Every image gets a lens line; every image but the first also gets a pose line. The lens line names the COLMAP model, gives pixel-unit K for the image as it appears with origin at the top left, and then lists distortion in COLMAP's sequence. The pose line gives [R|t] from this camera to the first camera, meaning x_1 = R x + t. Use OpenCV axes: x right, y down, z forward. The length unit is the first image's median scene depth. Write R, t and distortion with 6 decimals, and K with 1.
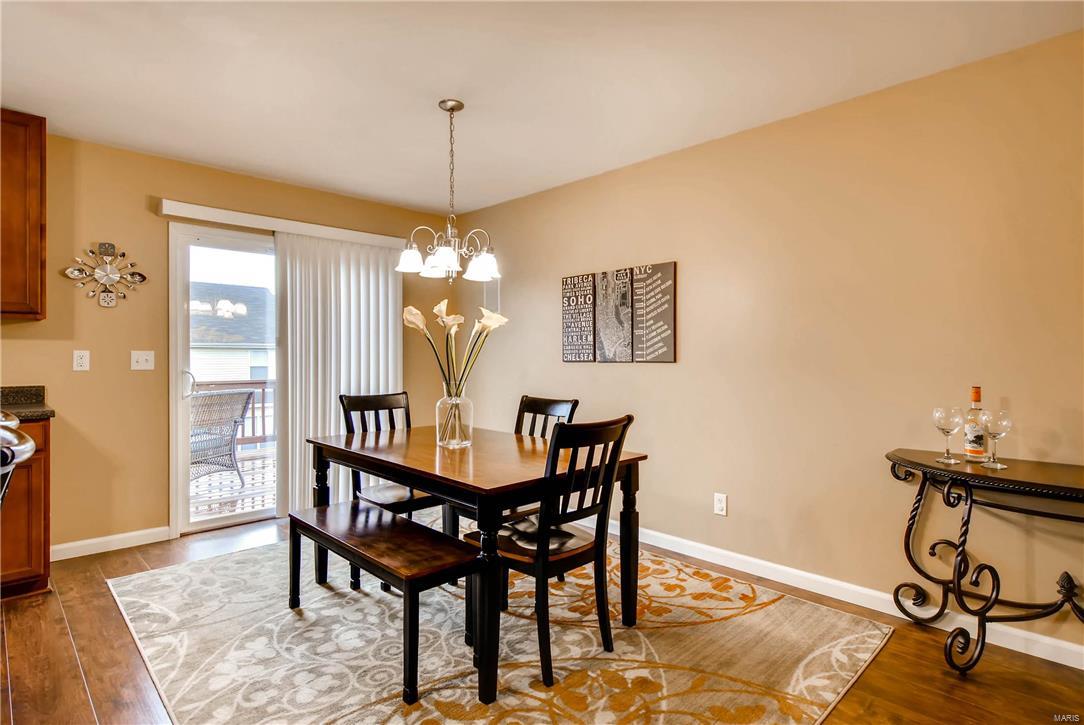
lens RADIAL K [[570.5, 0, 546.0], [0, 570.5, 358.5], [0, 0, 1]] dist [0.002487, 0.000578]
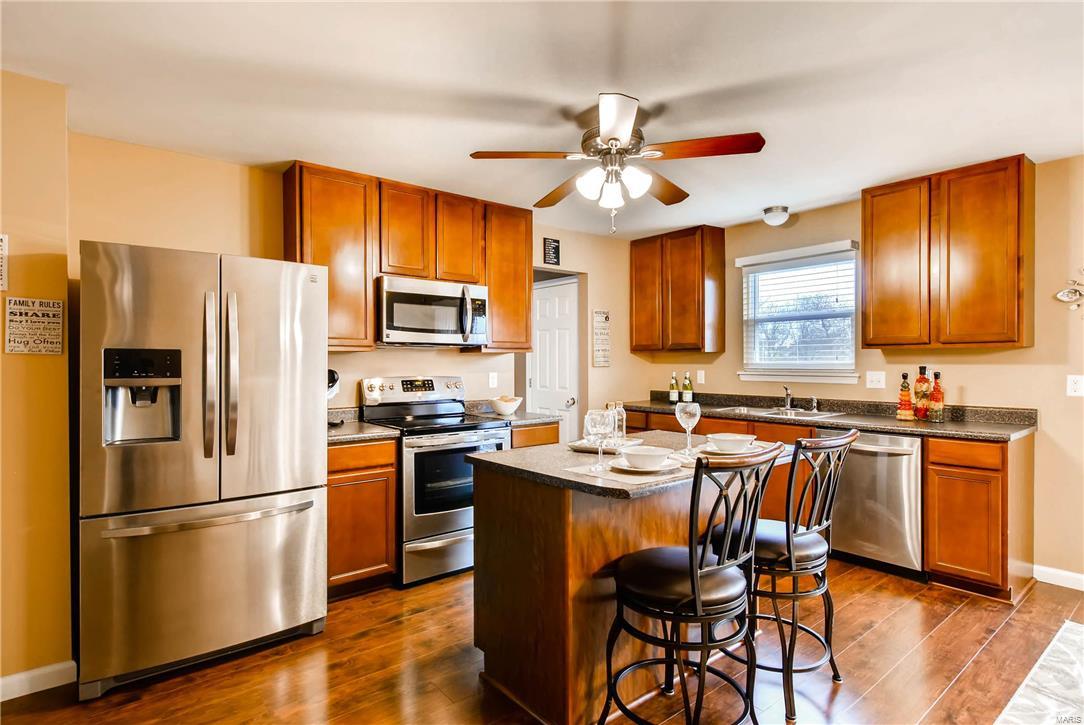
lens RADIAL K [[570.5, 0, 546.0], [0, 570.5, 364.2], [0, 0, 1]] dist [0.002487, 0.000578]
pose [[-0.088281, 0.004158, -0.996087, 0.261804], [0.001662, 0.999991, 0.004027, -0.044361], [0.996094, -0.001300, -0.088287, 0.235824]]
